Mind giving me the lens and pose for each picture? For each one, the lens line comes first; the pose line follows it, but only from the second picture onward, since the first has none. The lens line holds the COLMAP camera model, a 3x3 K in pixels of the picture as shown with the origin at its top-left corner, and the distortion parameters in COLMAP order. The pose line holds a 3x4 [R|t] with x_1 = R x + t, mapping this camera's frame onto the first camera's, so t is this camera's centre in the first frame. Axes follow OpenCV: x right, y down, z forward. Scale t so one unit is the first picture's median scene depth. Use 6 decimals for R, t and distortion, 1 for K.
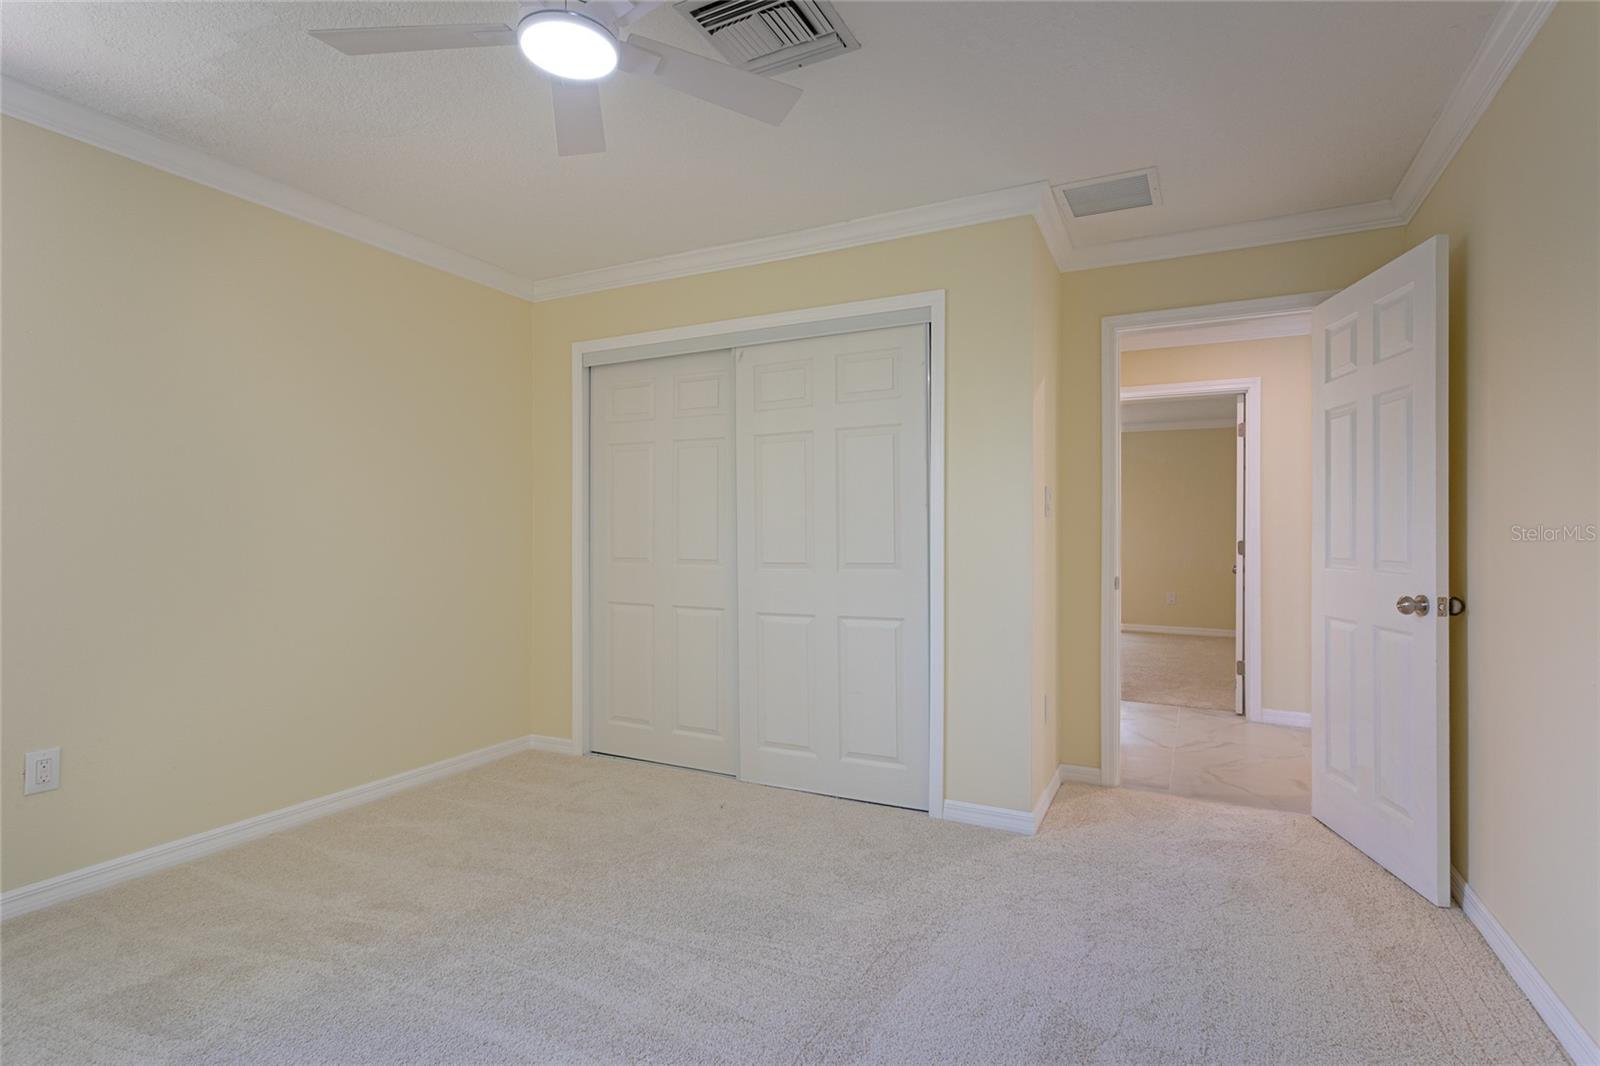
lens RADIAL K [[767.9, 0, 800.4], [0, 767.9, 531.2], [0, 0, 1]] dist [0.005640, 0.001611]
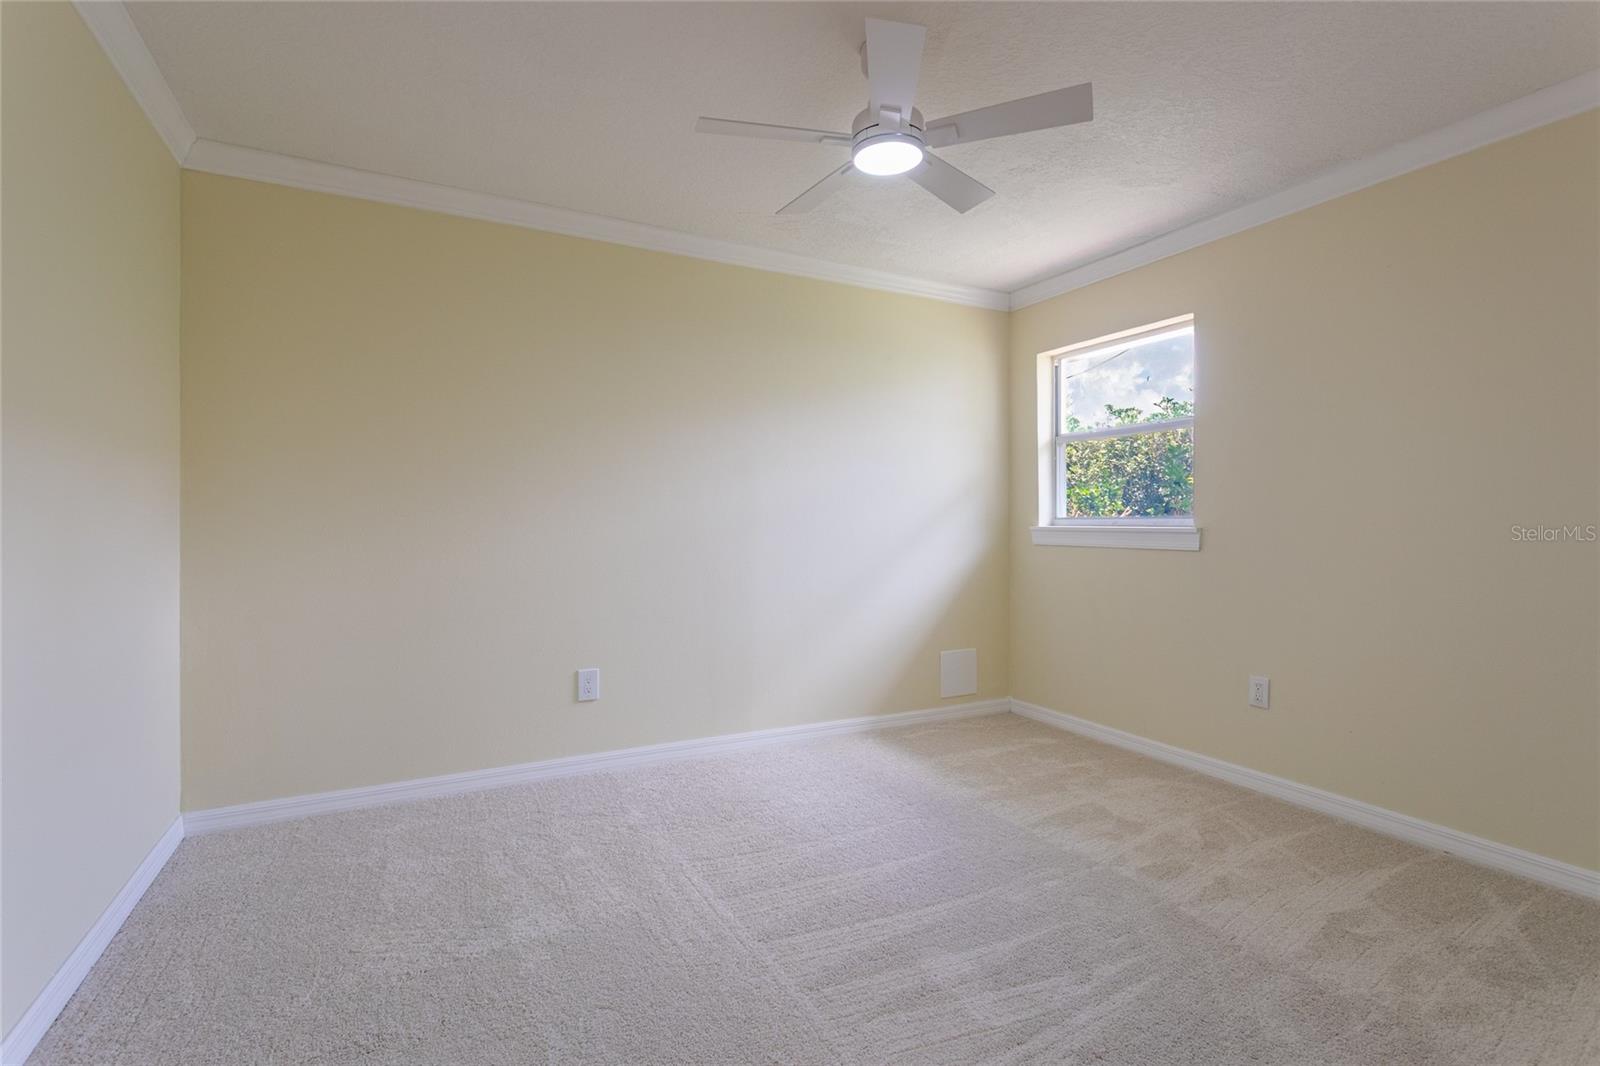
lens RADIAL K [[767.9, 0, 797.9], [0, 767.9, 537.1], [0, 0, 1]] dist [0.005640, 0.001611]
pose [[-0.591209, 0.019423, -0.806285, 0.648757], [0.009024, 0.999807, 0.017468, 0.004279], [0.806468, 0.003051, -0.591270, 1.235047]]
